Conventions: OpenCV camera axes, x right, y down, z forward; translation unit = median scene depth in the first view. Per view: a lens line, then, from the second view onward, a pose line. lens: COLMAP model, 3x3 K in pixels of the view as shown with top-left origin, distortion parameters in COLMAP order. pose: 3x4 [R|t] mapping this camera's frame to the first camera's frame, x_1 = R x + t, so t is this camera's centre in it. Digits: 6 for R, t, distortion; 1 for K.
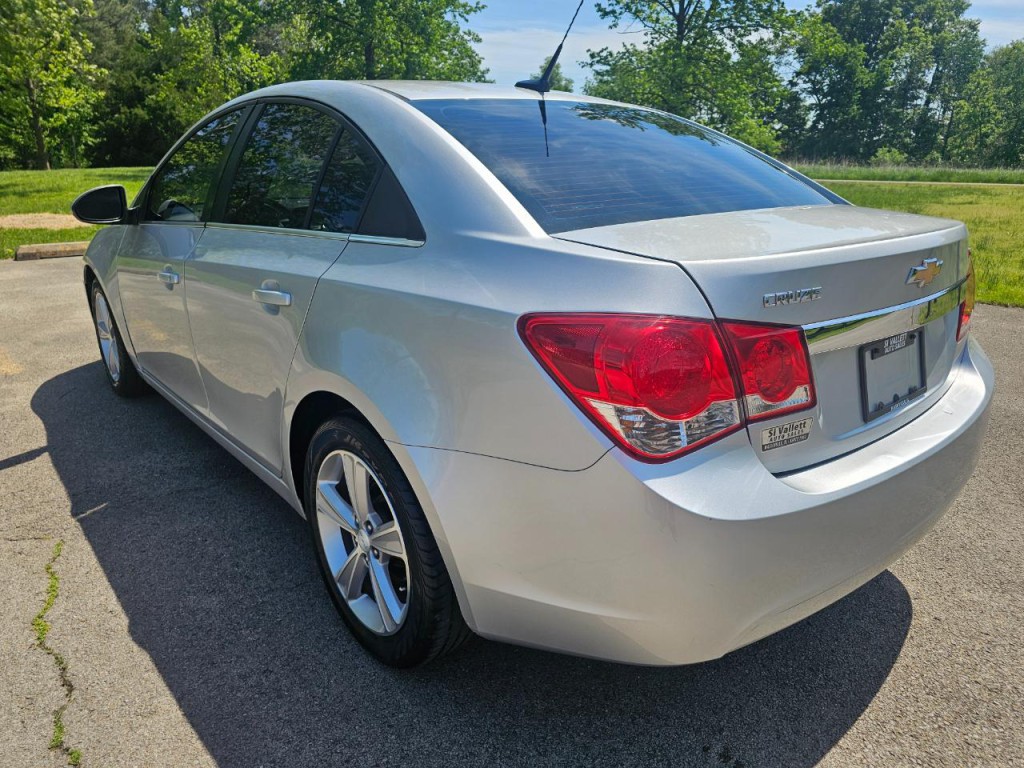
lens RADIAL K [[687.6, 0, 518.0], [0, 687.6, 397.8], [0, 0, 1]] dist [0.054031, -0.041542]
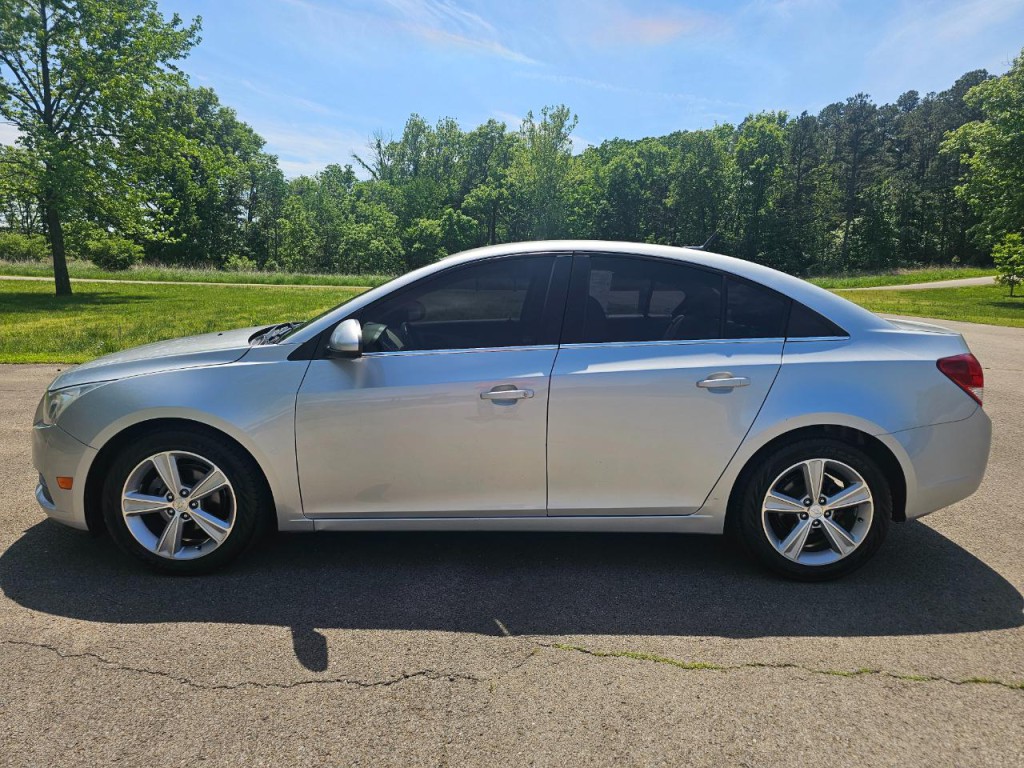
lens RADIAL K [[687.6, 0, 509.1], [0, 687.6, 380.3], [0, 0, 1]] dist [0.054031, -0.041542]
pose [[0.633993, -0.115811, 0.764618, -0.094931], [0.237179, 0.970193, -0.049712, -0.009698], [-0.736069, 0.212869, 0.642564, 0.018578]]
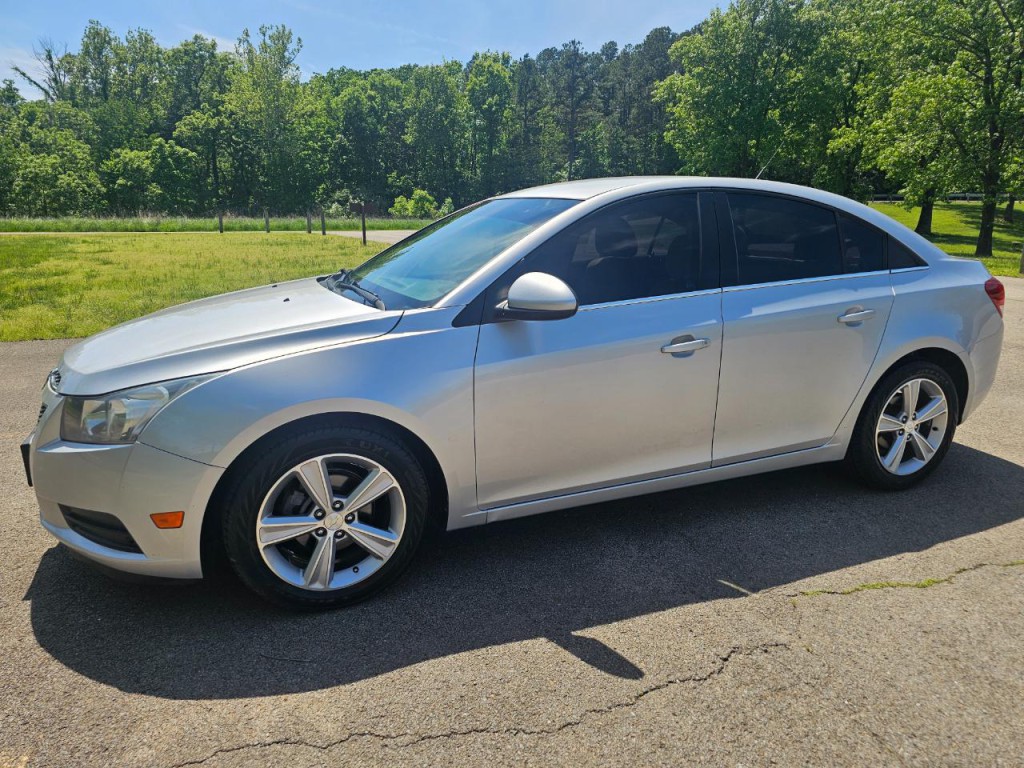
lens RADIAL K [[687.6, 0, 516.2], [0, 687.6, 377.9], [0, 0, 1]] dist [0.054031, -0.041542]
pose [[0.293607, -0.226170, 0.928785, -0.109500], [0.307770, 0.942238, 0.132154, -0.024153], [-0.905026, 0.247051, 0.346256, 0.061533]]
